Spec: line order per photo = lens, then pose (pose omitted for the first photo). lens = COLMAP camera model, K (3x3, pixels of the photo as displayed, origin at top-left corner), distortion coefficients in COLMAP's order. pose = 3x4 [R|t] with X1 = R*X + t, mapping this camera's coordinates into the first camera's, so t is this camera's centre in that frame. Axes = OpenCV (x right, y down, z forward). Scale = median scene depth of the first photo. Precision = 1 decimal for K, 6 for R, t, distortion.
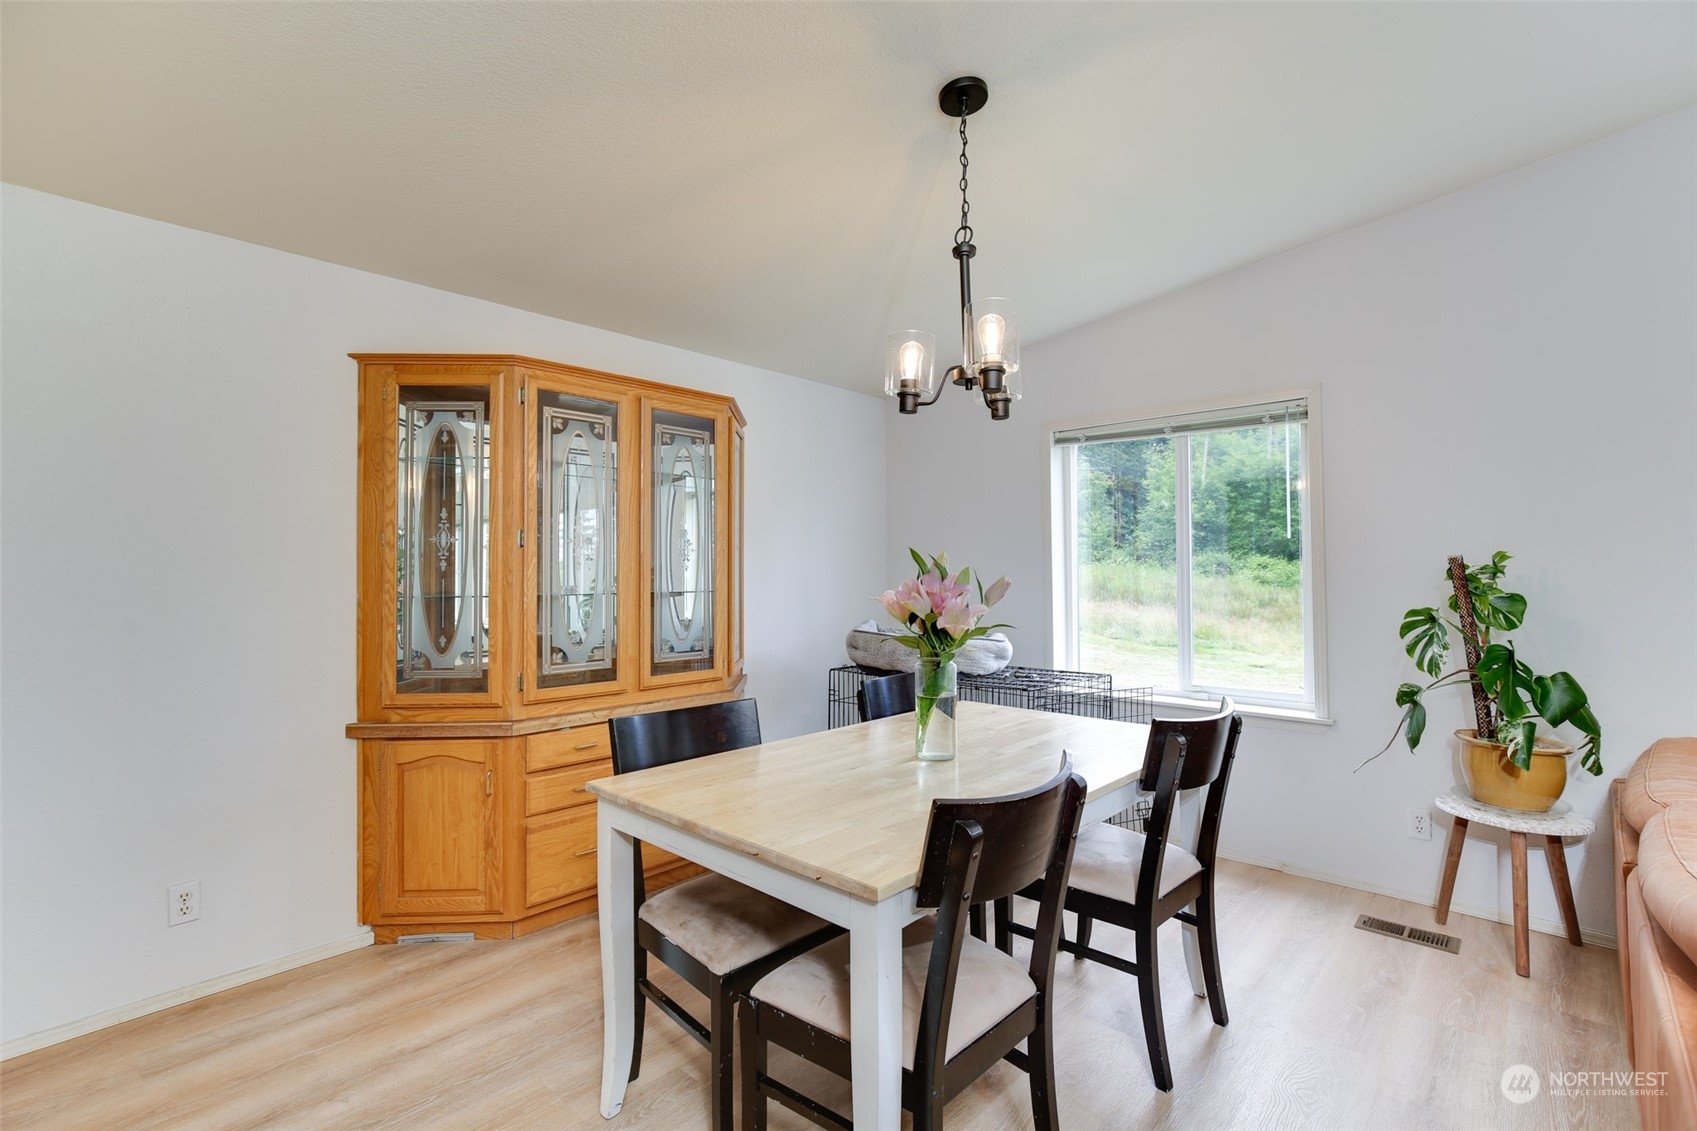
lens RADIAL K [[778.5, 0, 839.7], [0, 778.5, 564.2], [0, 0, 1]] dist [-0.001141, -0.000198]
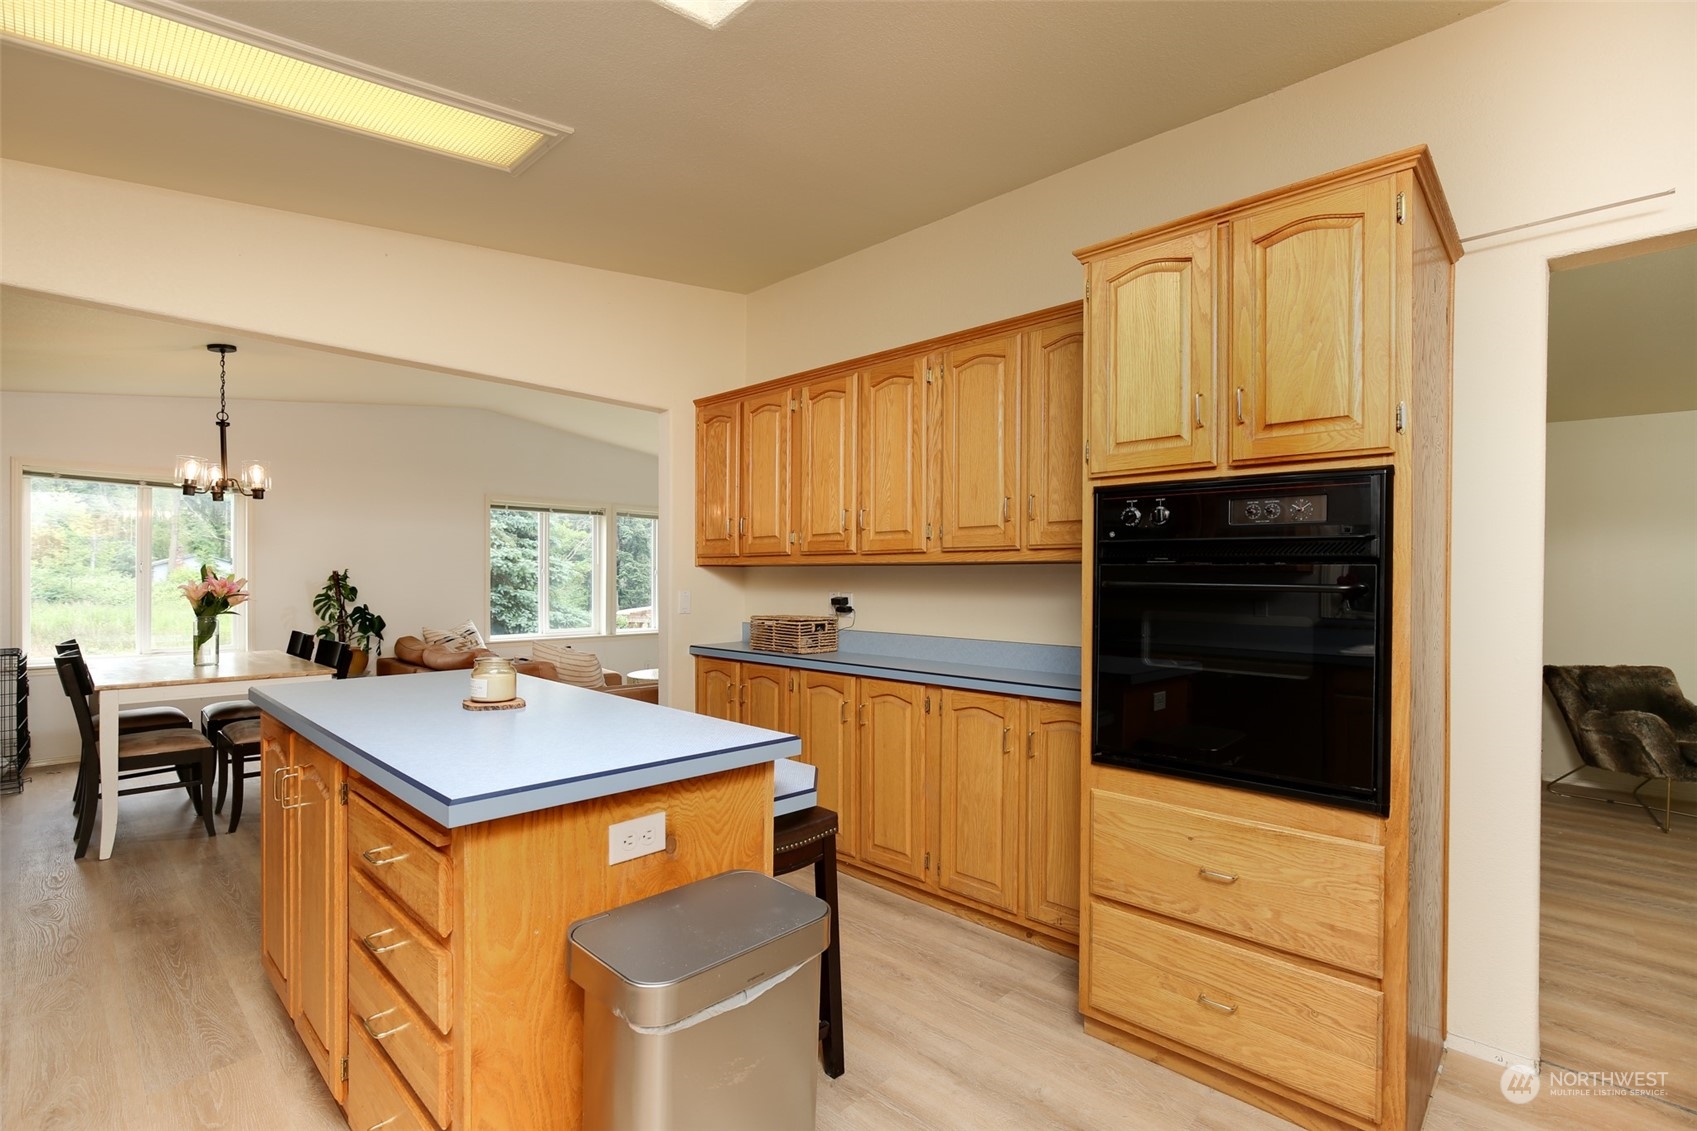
lens RADIAL K [[774.9, 0, 853.2], [0, 774.9, 579.7], [0, 0, 1]] dist [0.000627, 0.000517]
pose [[0.017564, 0.004734, 0.999835, -1.513953], [-0.016315, 0.999857, -0.004447, 0.001527], [-0.999713, -0.016234, 0.017639, -0.596875]]
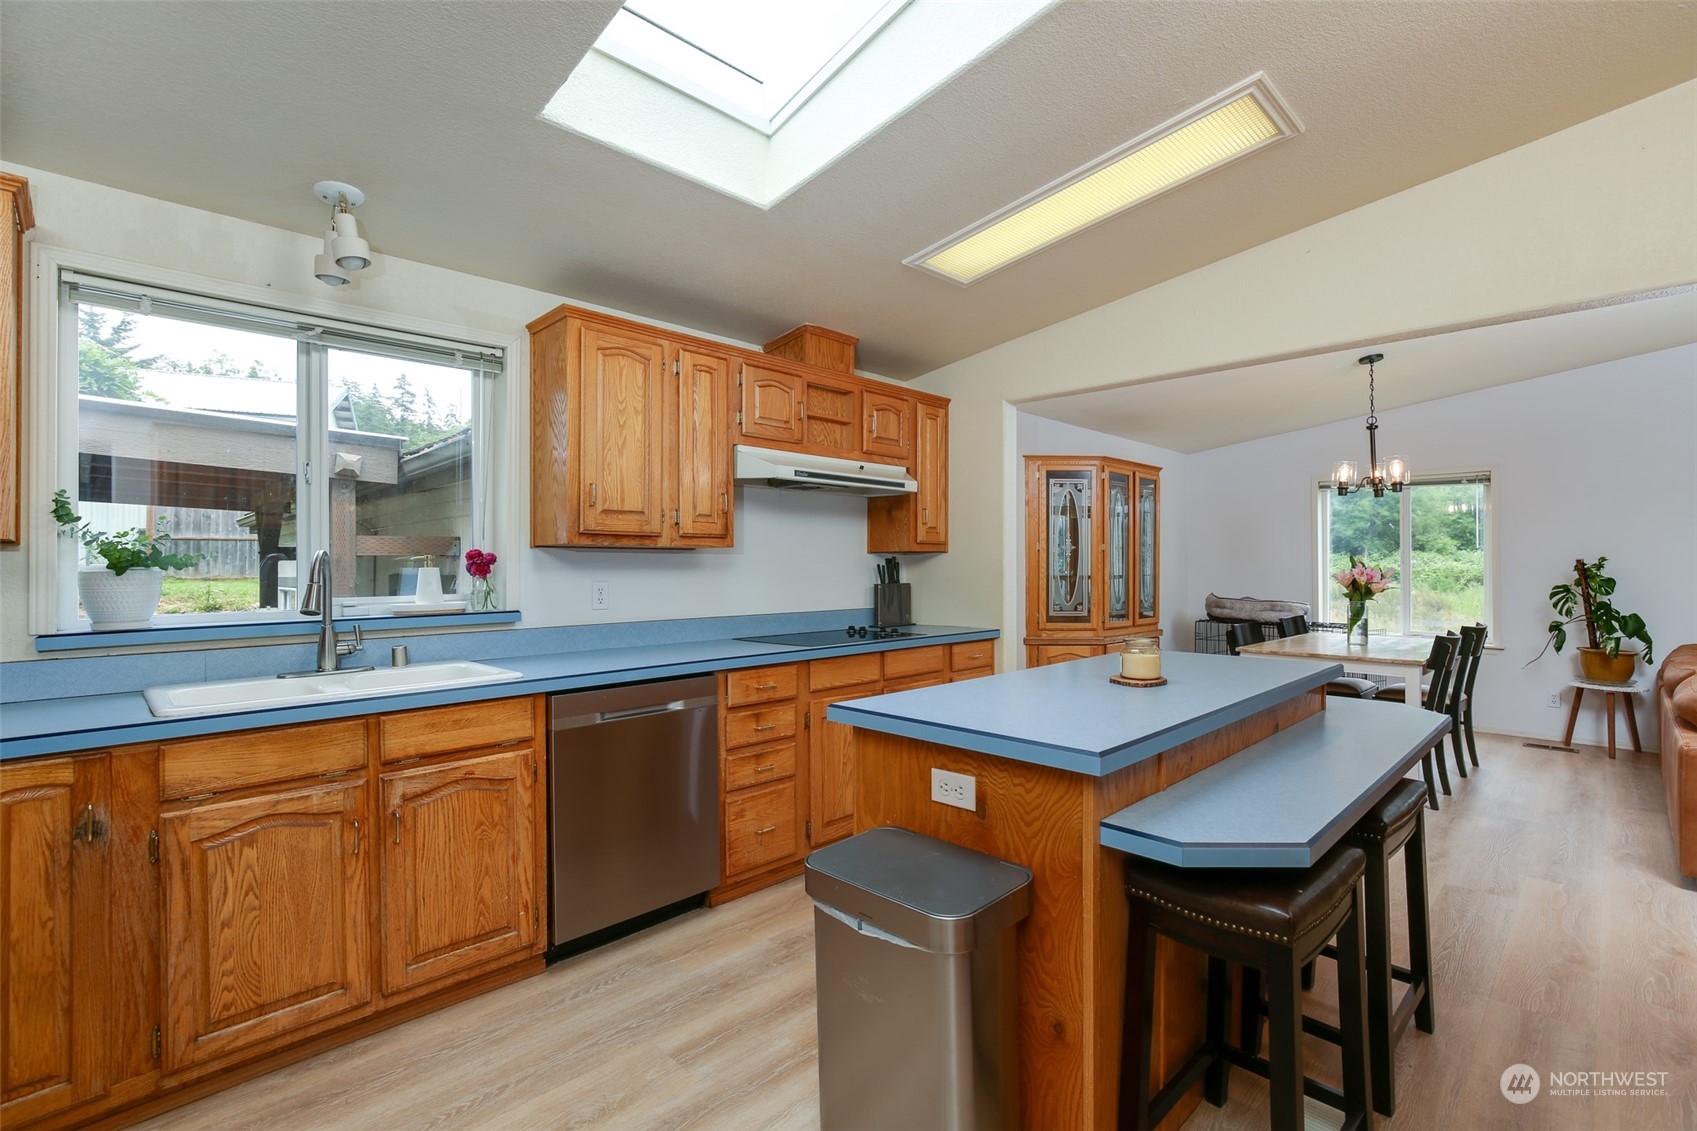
lens RADIAL K [[775.3, 0, 860.1], [0, 775.3, 562.5], [0, 0, 1]] dist [-0.024296, 0.013331]
pose [[0.999273, 0.007101, -0.037463, -1.014558], [-0.006805, 0.999945, 0.008010, -0.004857], [0.037518, -0.007750, 0.999266, -1.074894]]
